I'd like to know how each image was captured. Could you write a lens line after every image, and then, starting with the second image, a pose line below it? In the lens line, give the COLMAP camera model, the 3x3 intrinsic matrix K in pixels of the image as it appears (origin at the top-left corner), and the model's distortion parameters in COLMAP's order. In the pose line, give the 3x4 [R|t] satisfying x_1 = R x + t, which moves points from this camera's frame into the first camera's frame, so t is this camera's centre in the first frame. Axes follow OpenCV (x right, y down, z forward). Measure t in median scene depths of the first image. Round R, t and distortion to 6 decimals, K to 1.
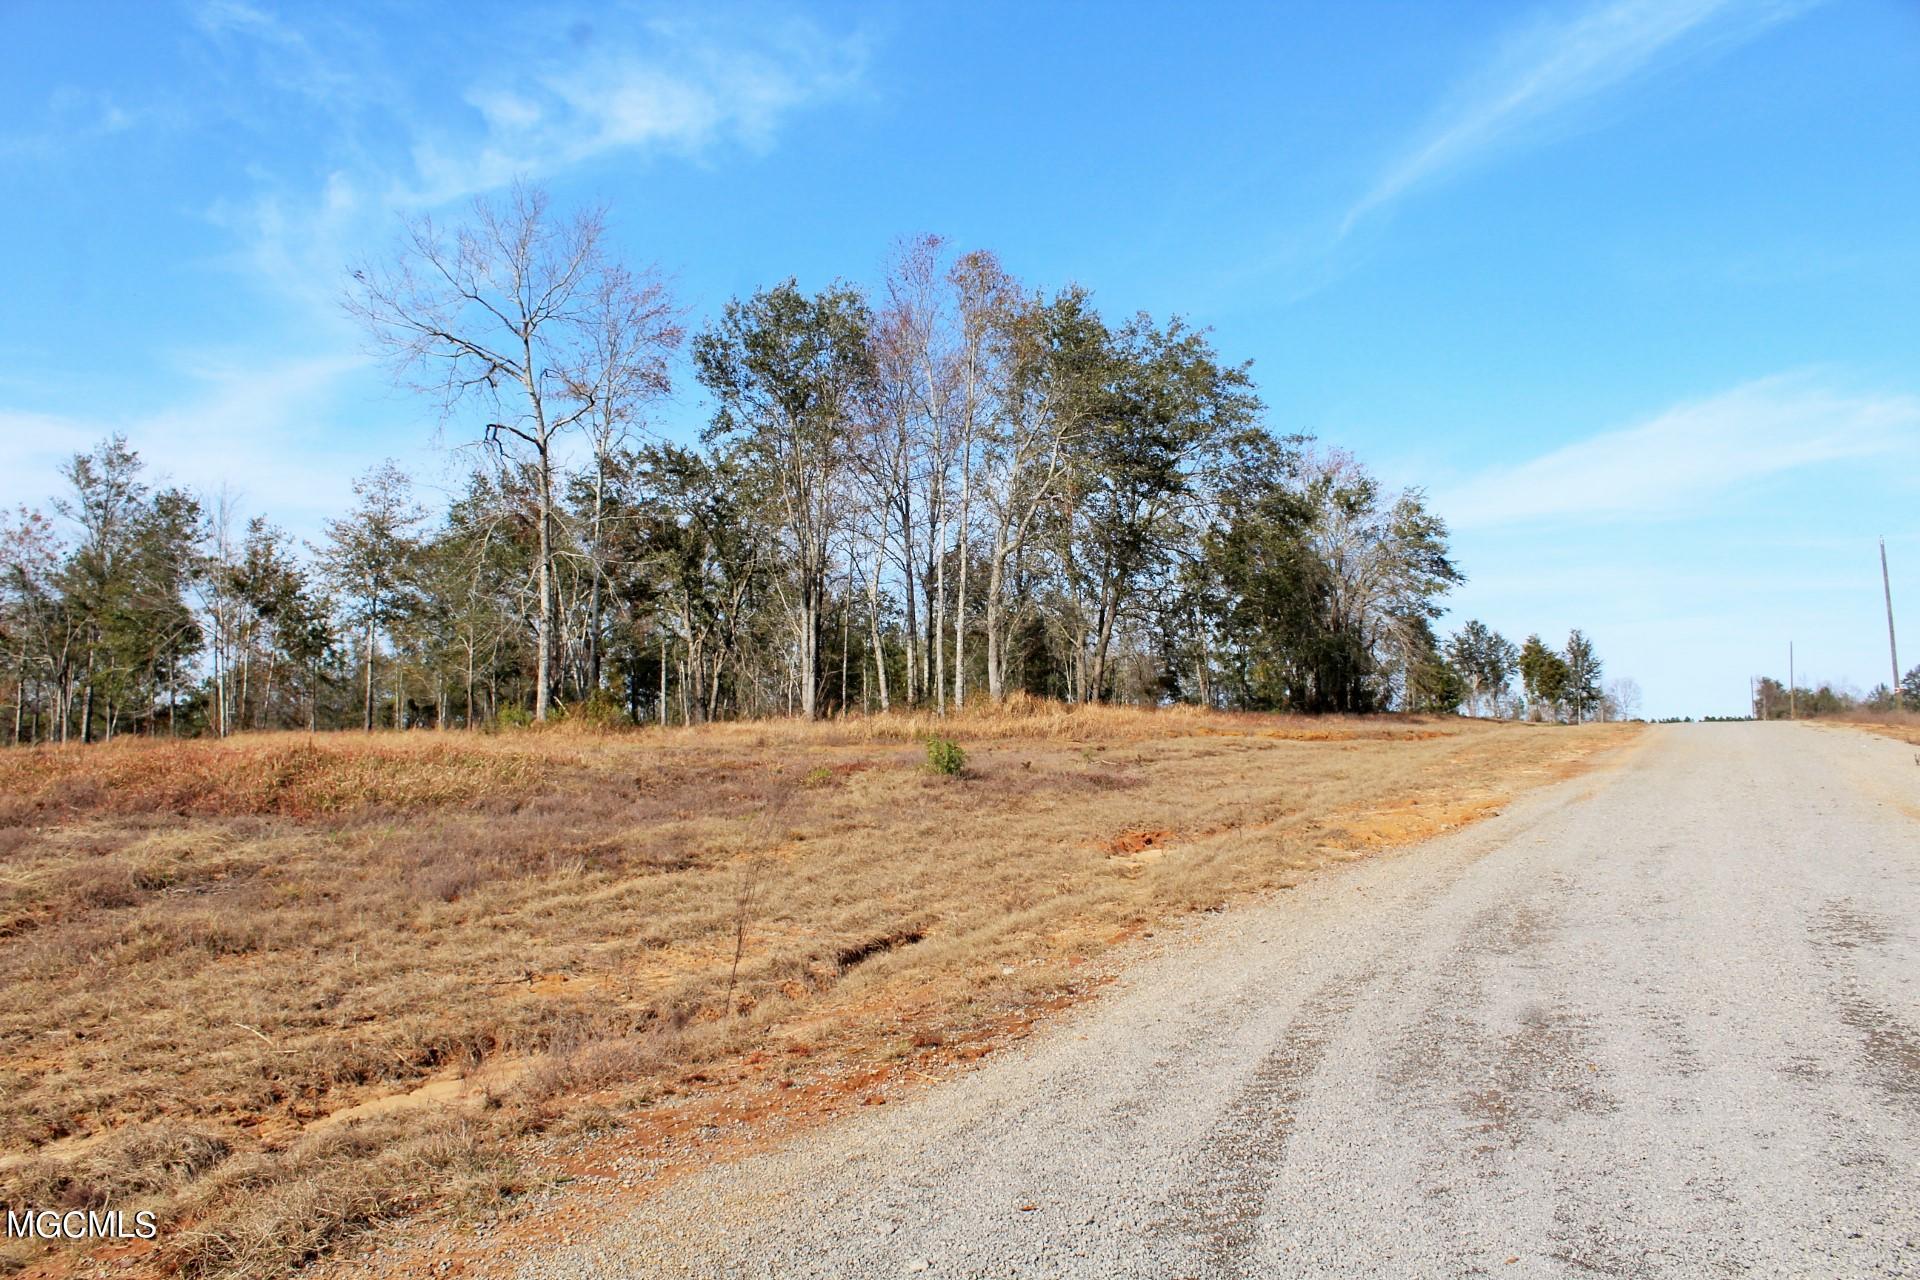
lens RADIAL K [[1599.5, 0, 950.9], [0, 1599.5, 613.1], [0, 0, 1]] dist [-0.177716, 0.153370]
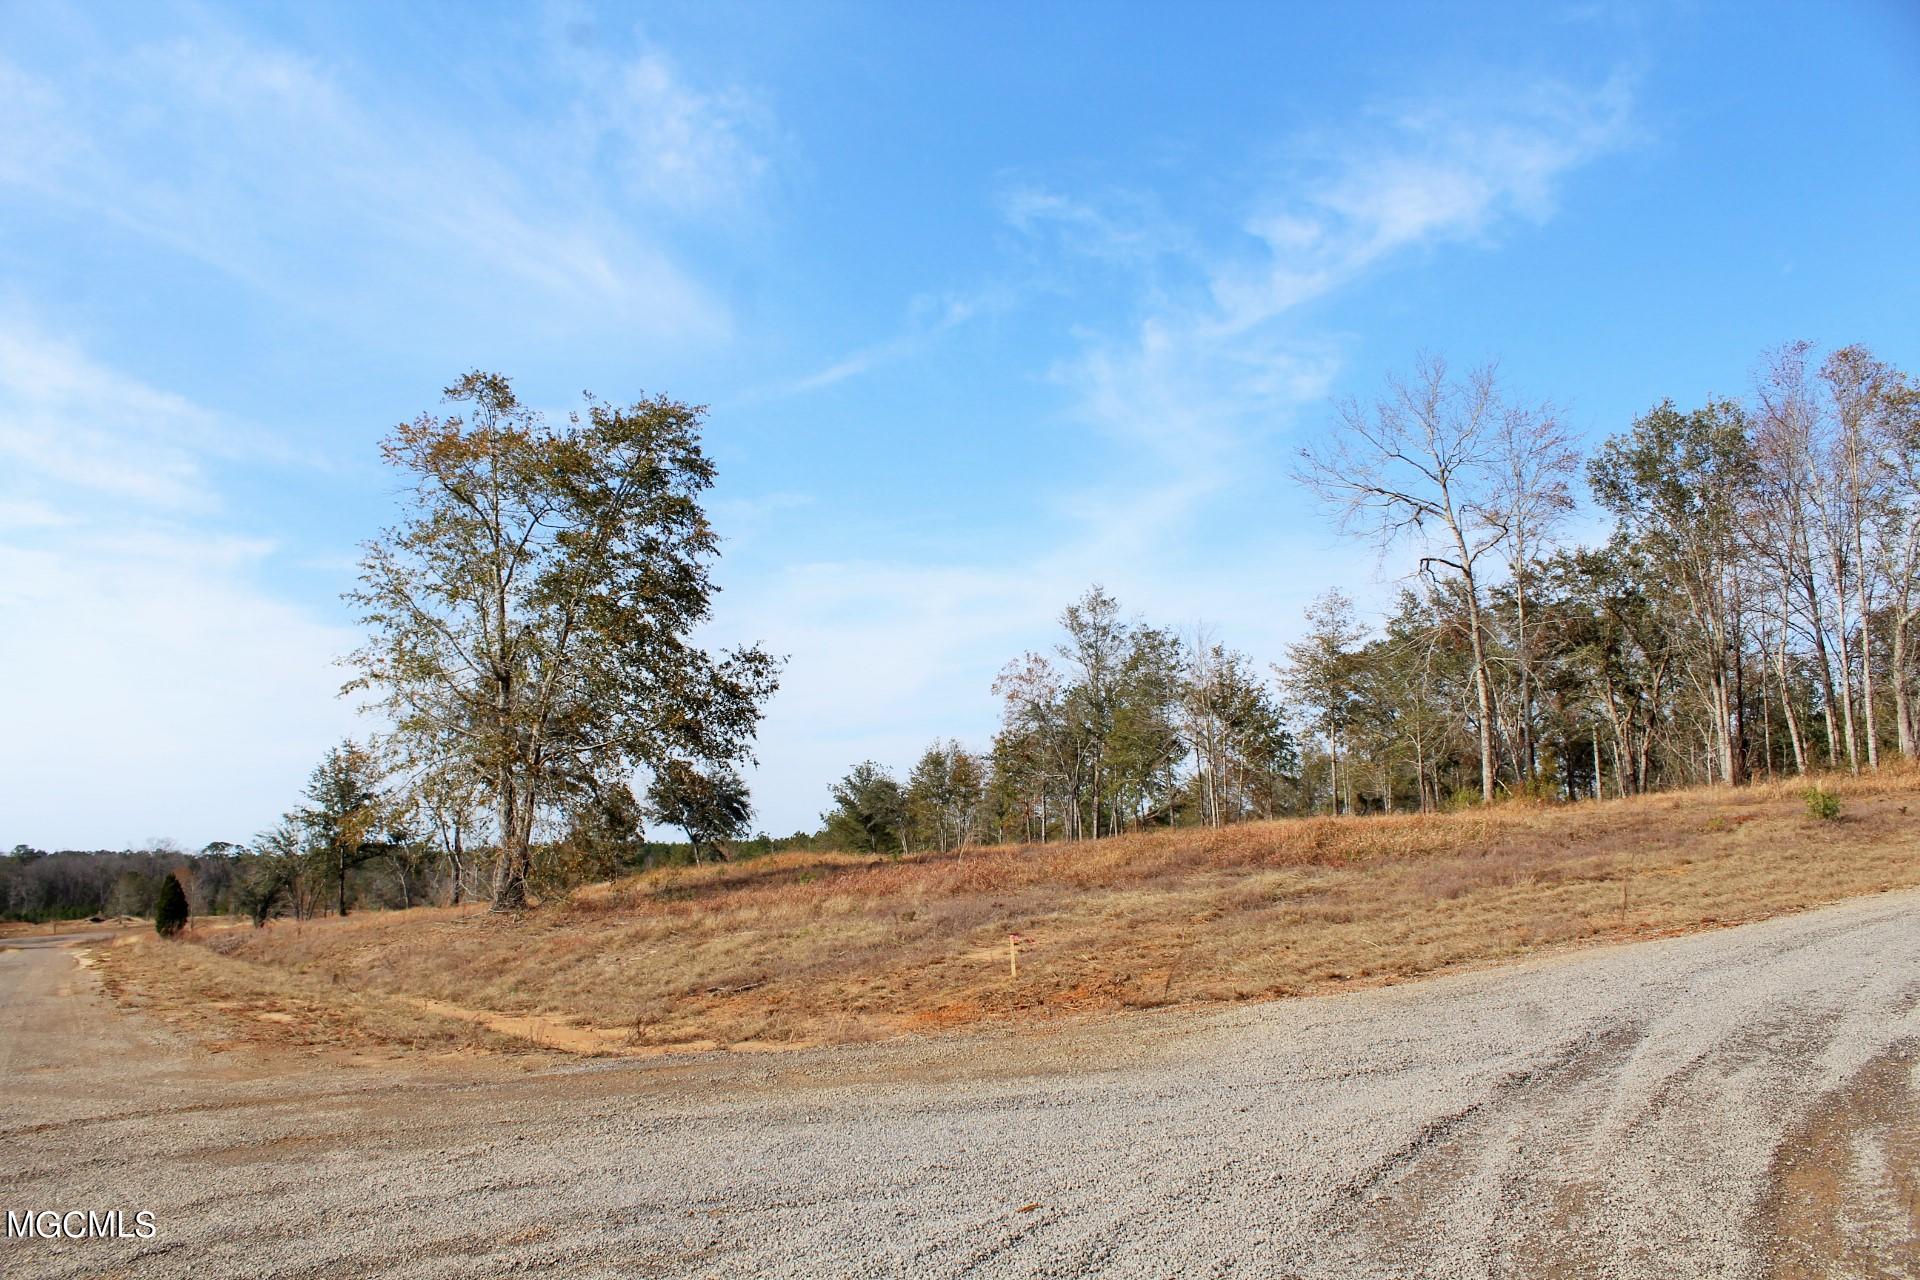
lens RADIAL K [[1599.5, 0, 942.1], [0, 1599.5, 632.4], [0, 0, 1]] dist [-0.177716, 0.153370]
pose [[0.835582, -0.097797, -0.540591, 0.044946], [0.071995, 0.995034, -0.068728, -0.006221], [0.544628, 0.018508, 0.838474, -0.206405]]
